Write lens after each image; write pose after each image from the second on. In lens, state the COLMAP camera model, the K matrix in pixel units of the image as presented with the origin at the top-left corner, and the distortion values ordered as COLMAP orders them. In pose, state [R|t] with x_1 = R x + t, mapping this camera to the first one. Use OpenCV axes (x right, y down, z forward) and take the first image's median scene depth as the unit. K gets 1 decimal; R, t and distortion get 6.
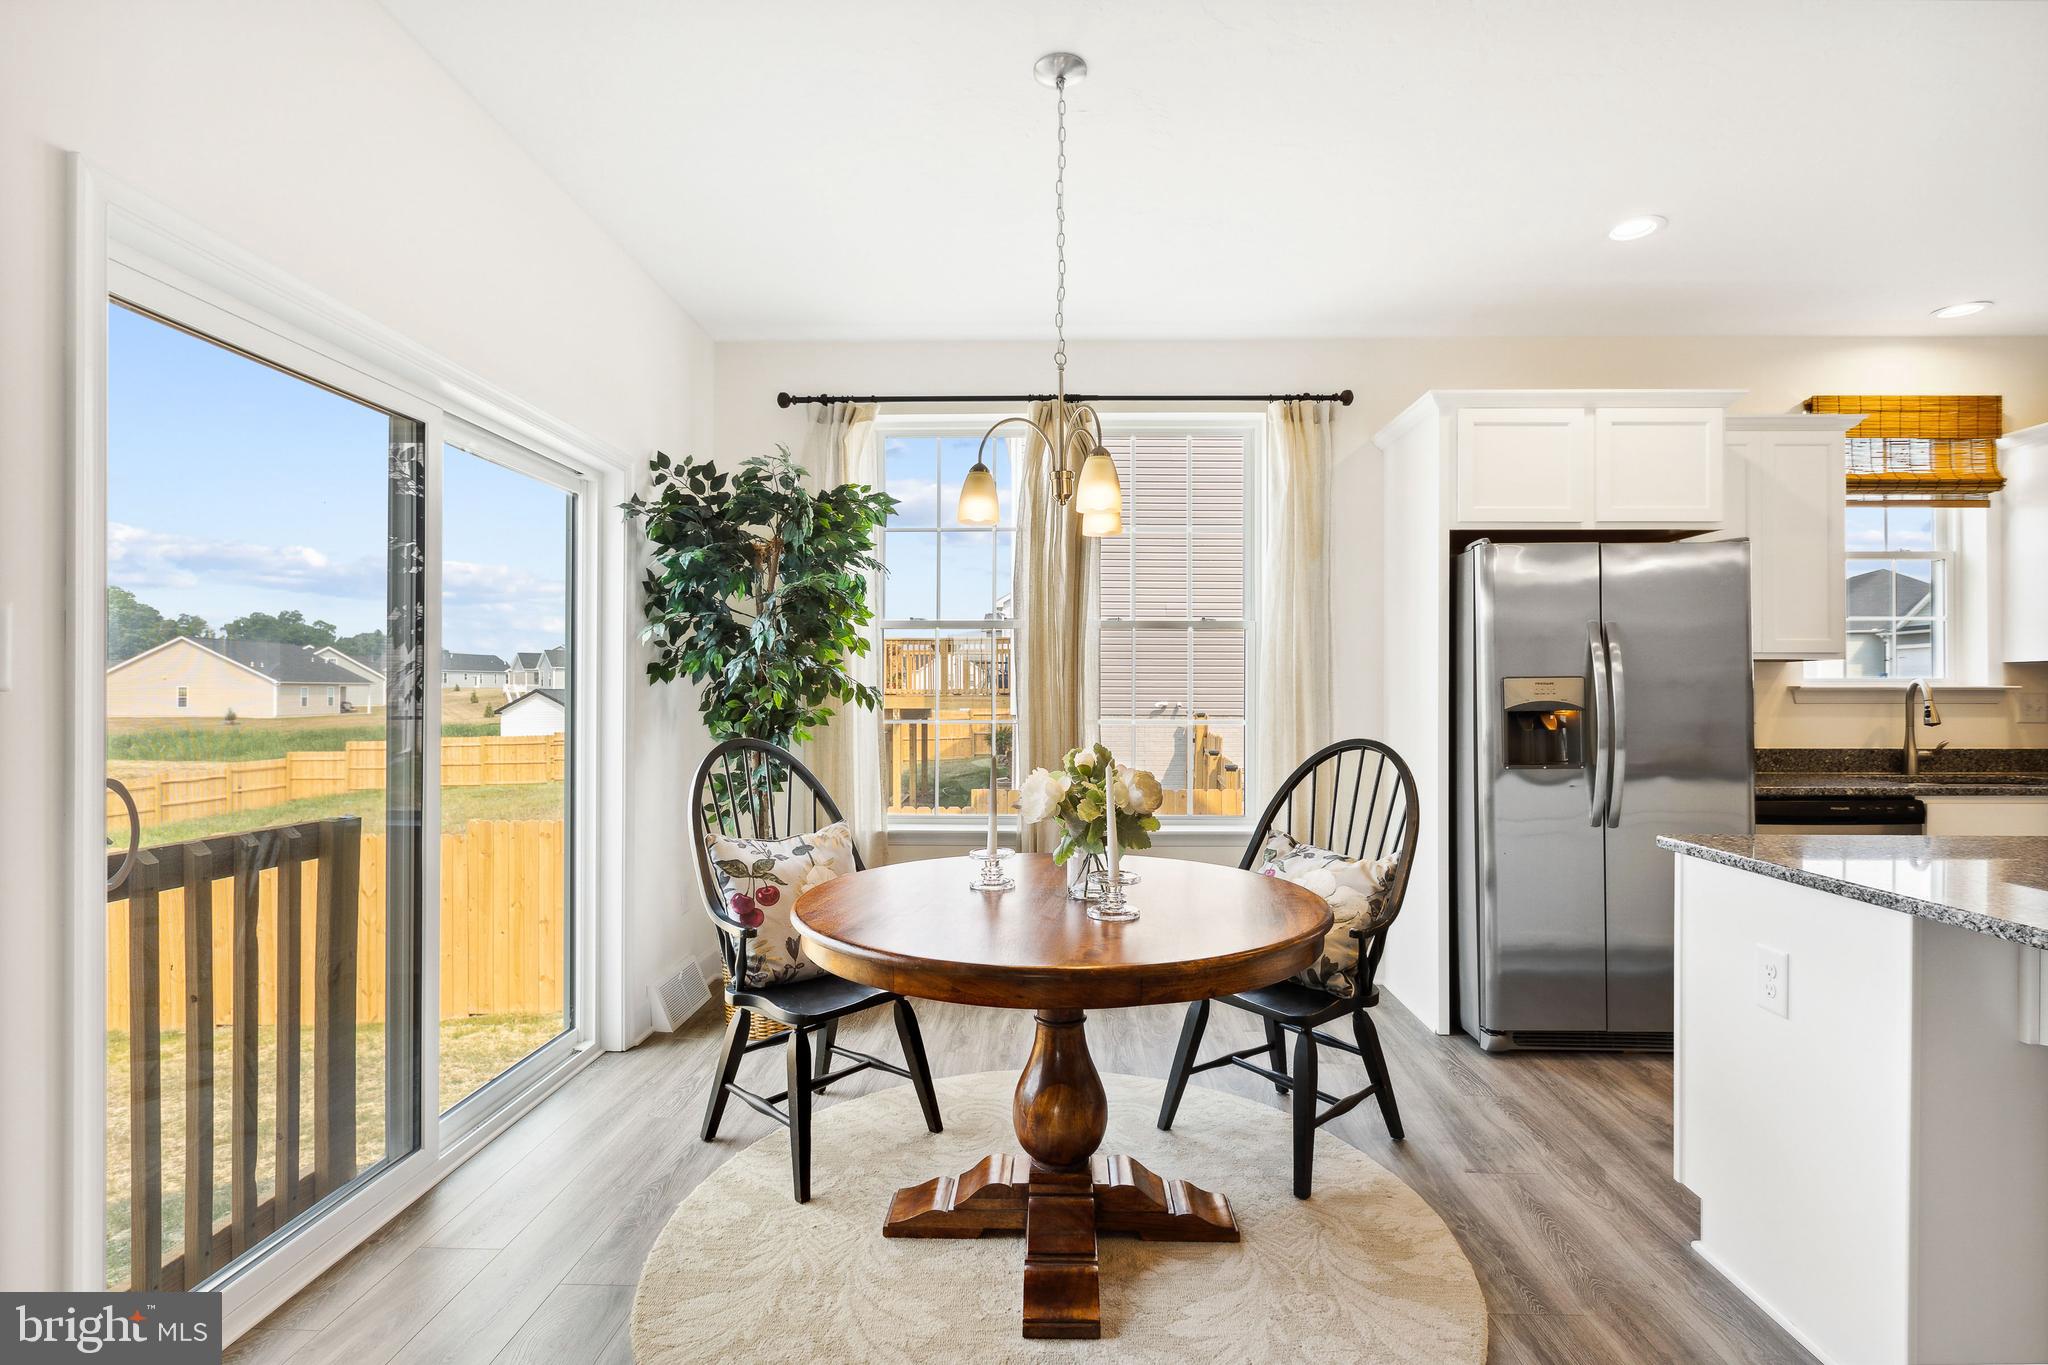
lens RADIAL K [[940.7, 0, 1032.8], [0, 940.7, 687.1], [0, 0, 1]] dist [-0.002427, -0.000688]
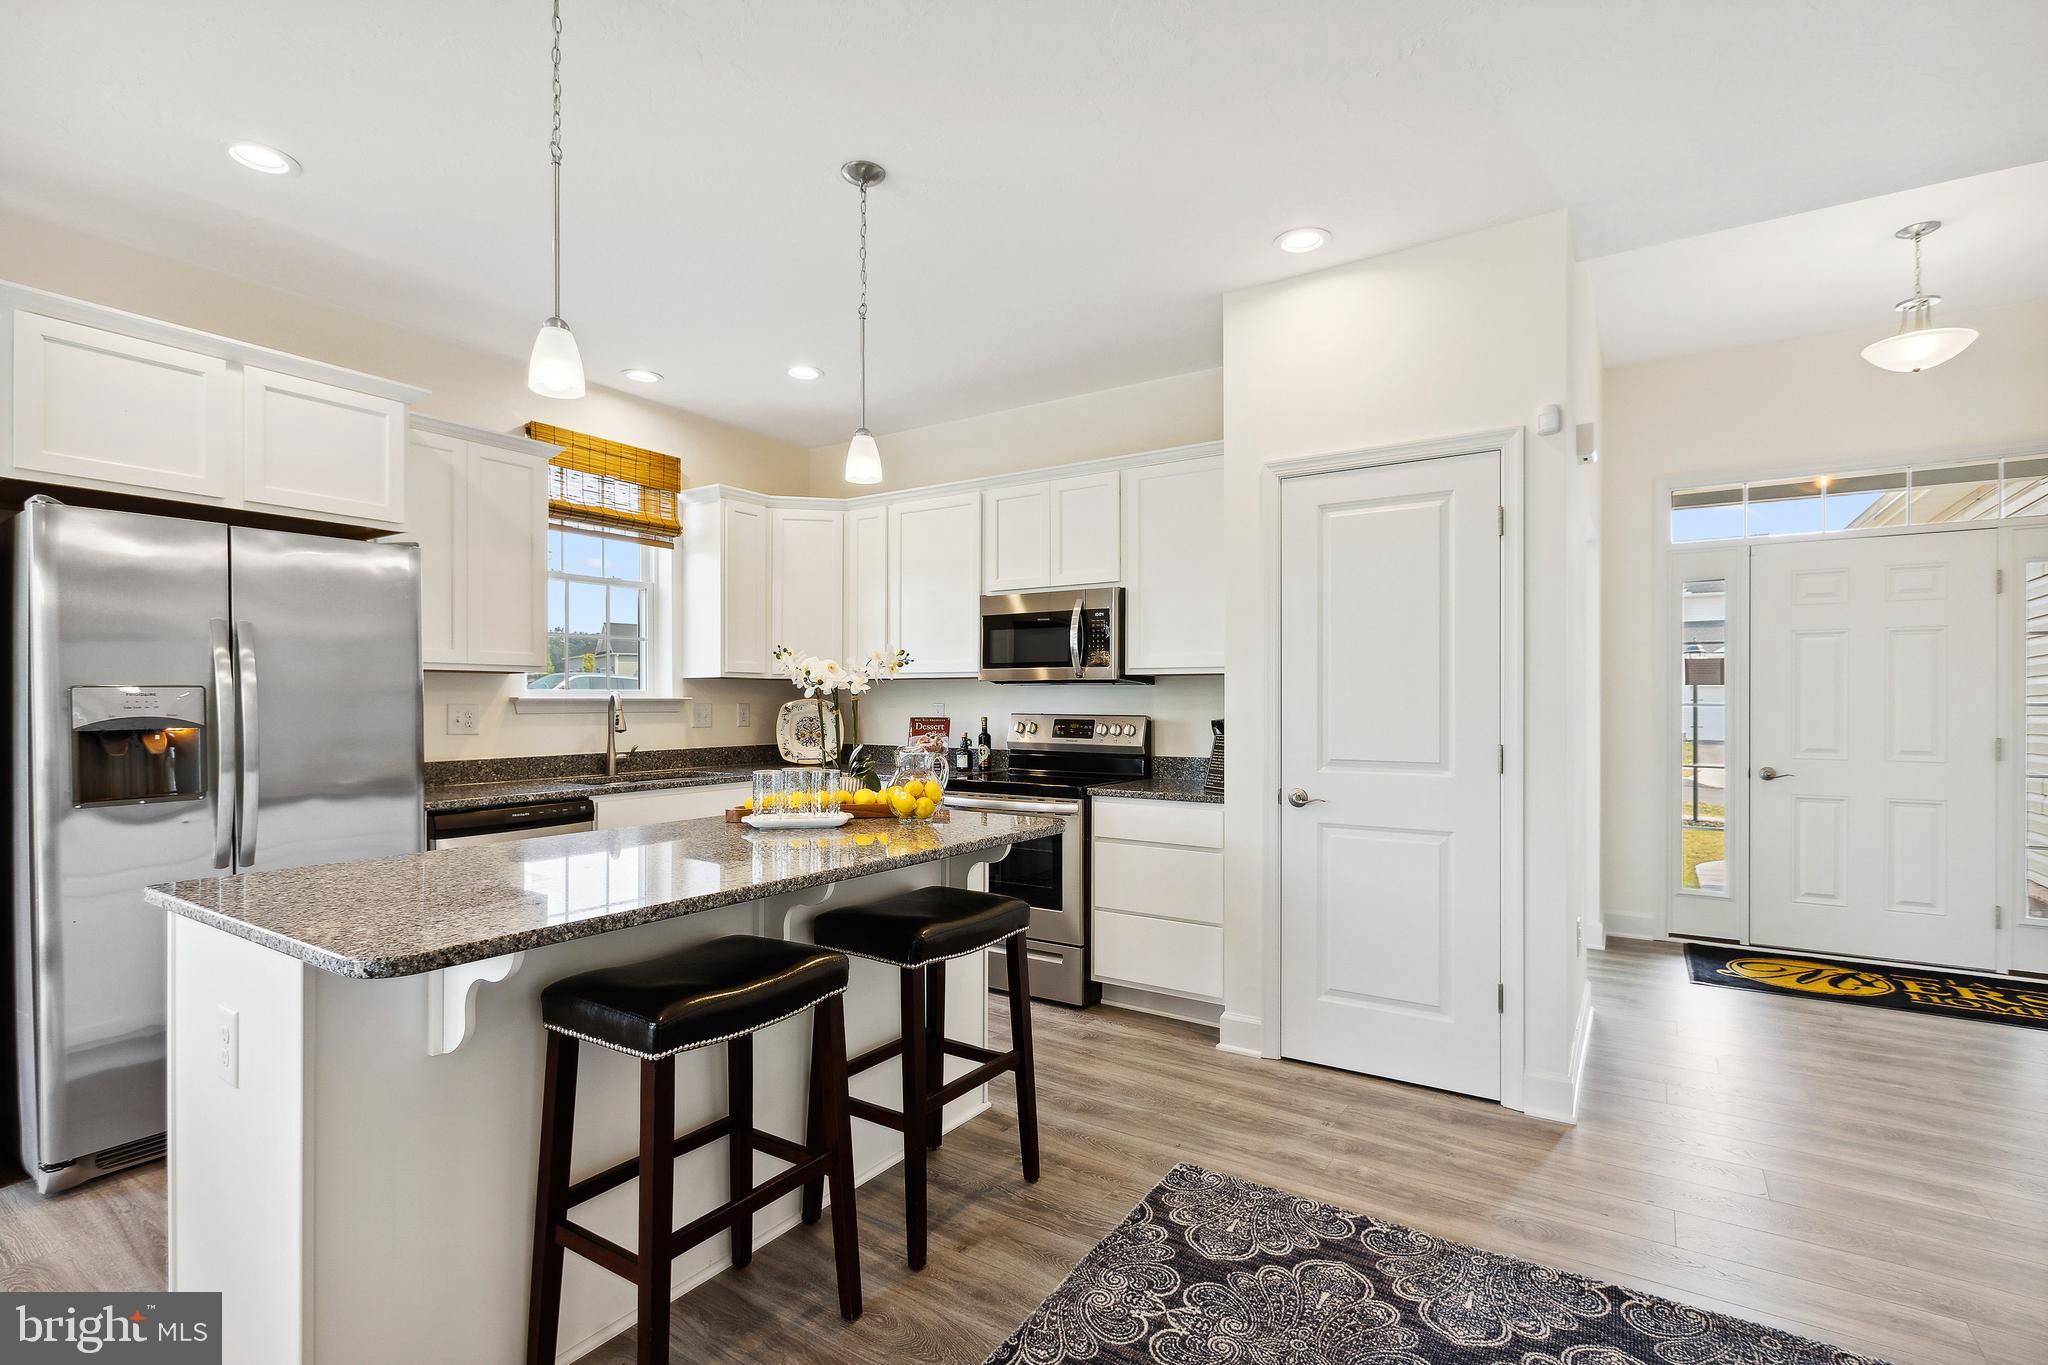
lens RADIAL K [[951.3, 0, 1025.6], [0, 951.3, 705.6], [0, 0, 1]] dist [-0.005340, 0.001454]
pose [[0.521201, -0.006053, 0.853413, 0.245783], [-0.005047, 0.999935, 0.010175, -0.005795], [-0.853419, -0.009610, 0.521136, -0.035970]]
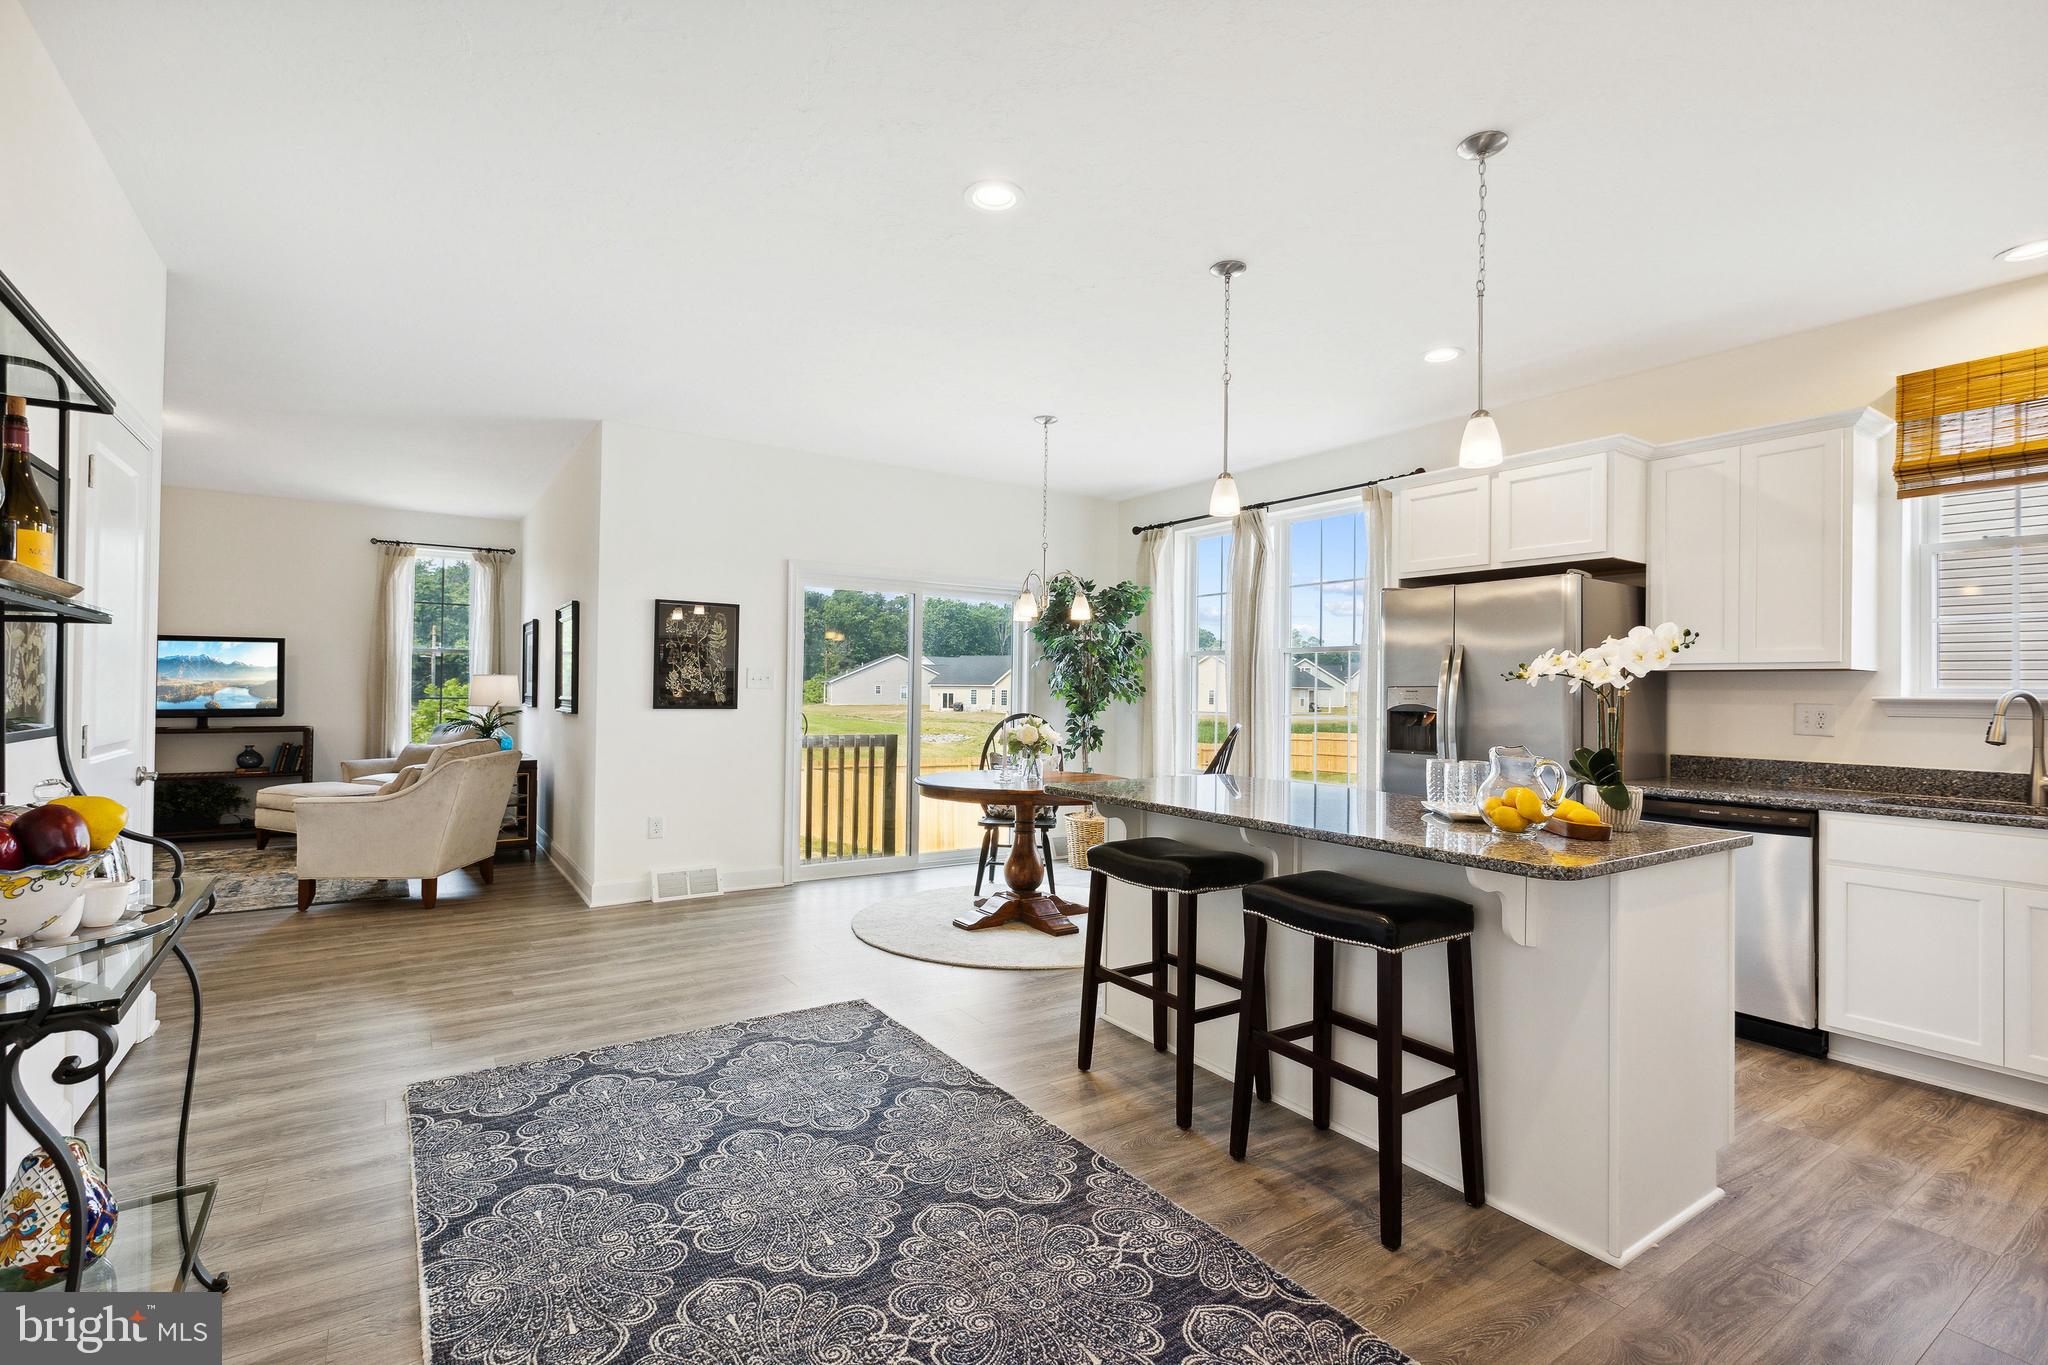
lens RADIAL K [[951.3, 0, 1054.3], [0, 951.3, 673.0], [0, 0, 1]] dist [-0.005340, 0.001454]
pose [[0.593858, -0.008060, -0.804530, 1.286436], [-0.008357, 0.999834, -0.016185, -0.003053], [0.804527, 0.016335, 0.593692, -0.231489]]
